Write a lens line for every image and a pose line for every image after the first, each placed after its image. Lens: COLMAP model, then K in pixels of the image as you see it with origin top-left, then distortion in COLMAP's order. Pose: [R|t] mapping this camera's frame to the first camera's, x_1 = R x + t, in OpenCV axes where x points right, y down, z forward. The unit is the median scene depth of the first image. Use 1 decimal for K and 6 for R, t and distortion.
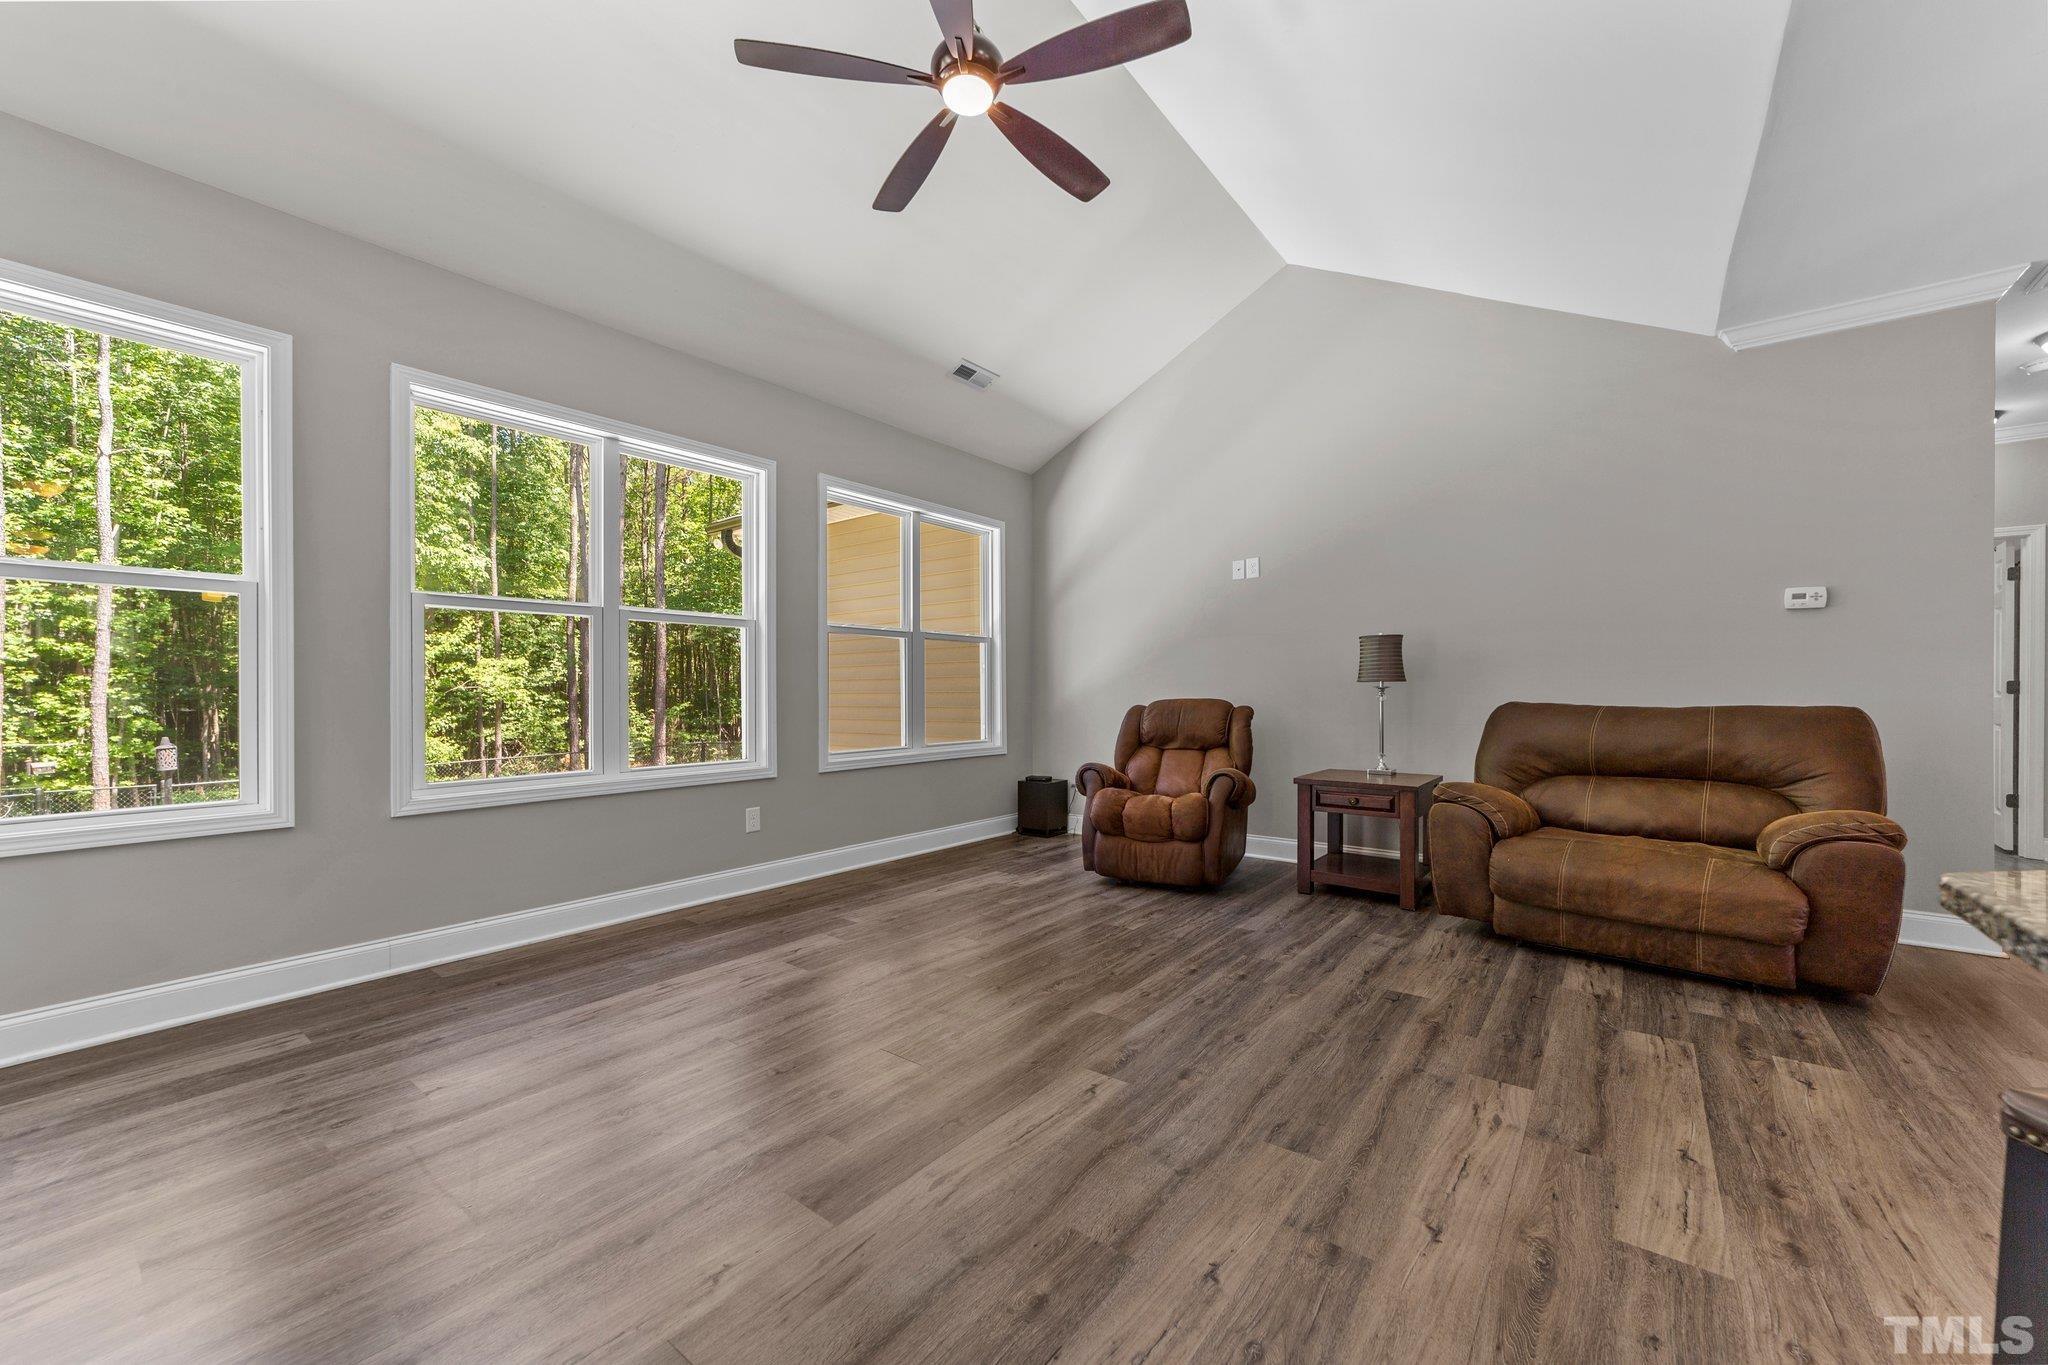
lens RADIAL K [[790.1, 0, 1027.0], [0, 790.1, 698.5], [0, 0, 1]] dist [-0.029064, 0.012155]
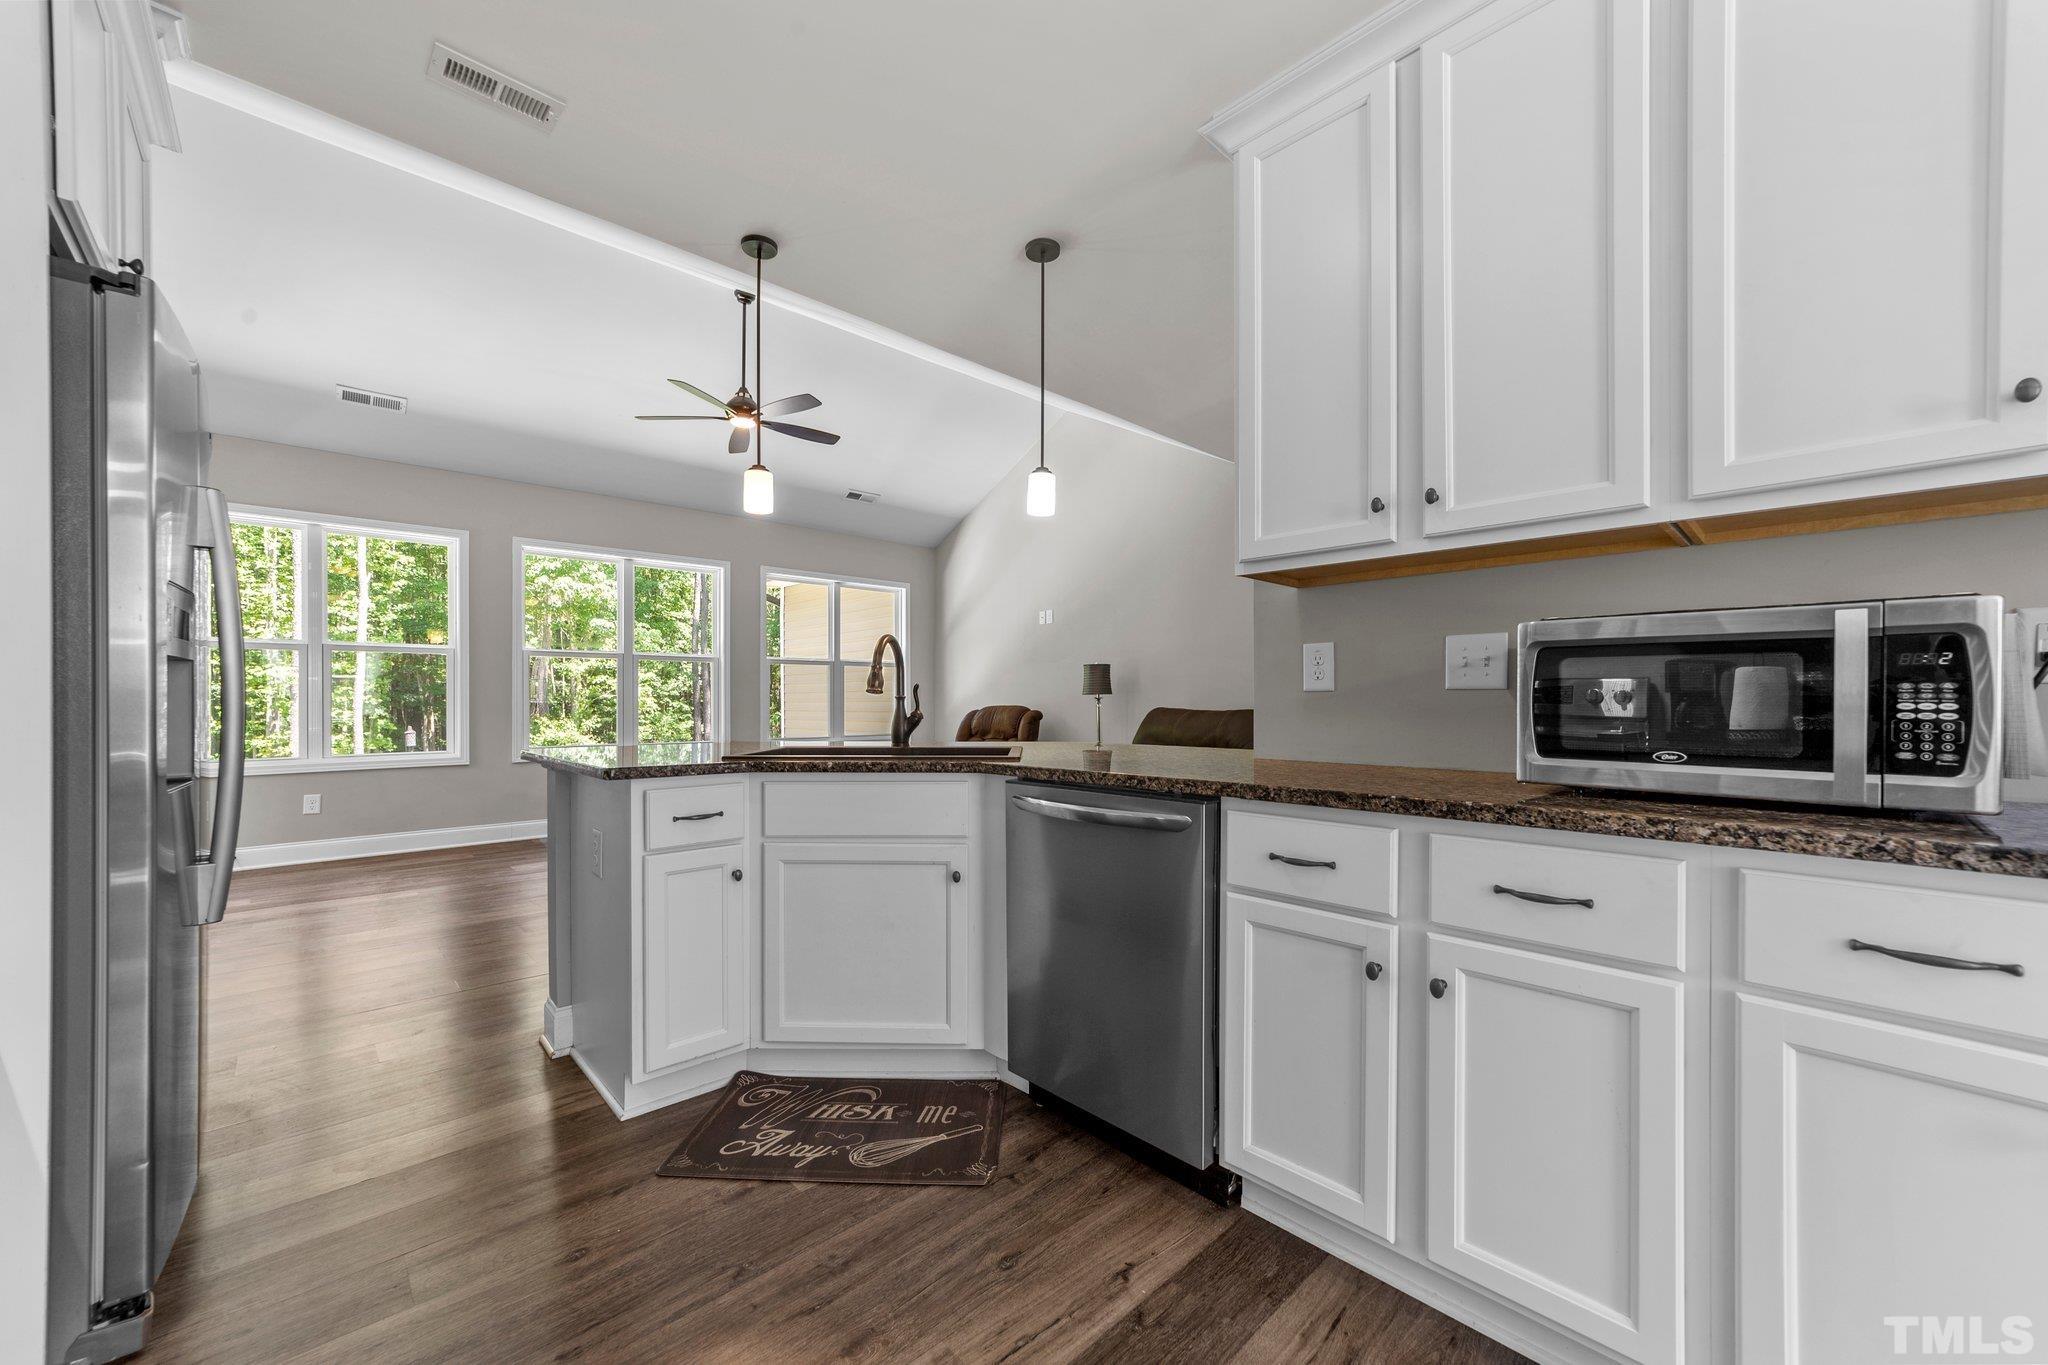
lens RADIAL K [[790.1, 0, 1027.0], [0, 790.1, 698.5], [0, 0, 1]] dist [-0.029064, 0.012155]
pose [[0.988137, 0.001217, -0.153568, 0.145616], [-0.002680, 0.999953, -0.009321, 0.000327], [0.153549, 0.009622, 0.988094, -0.142197]]
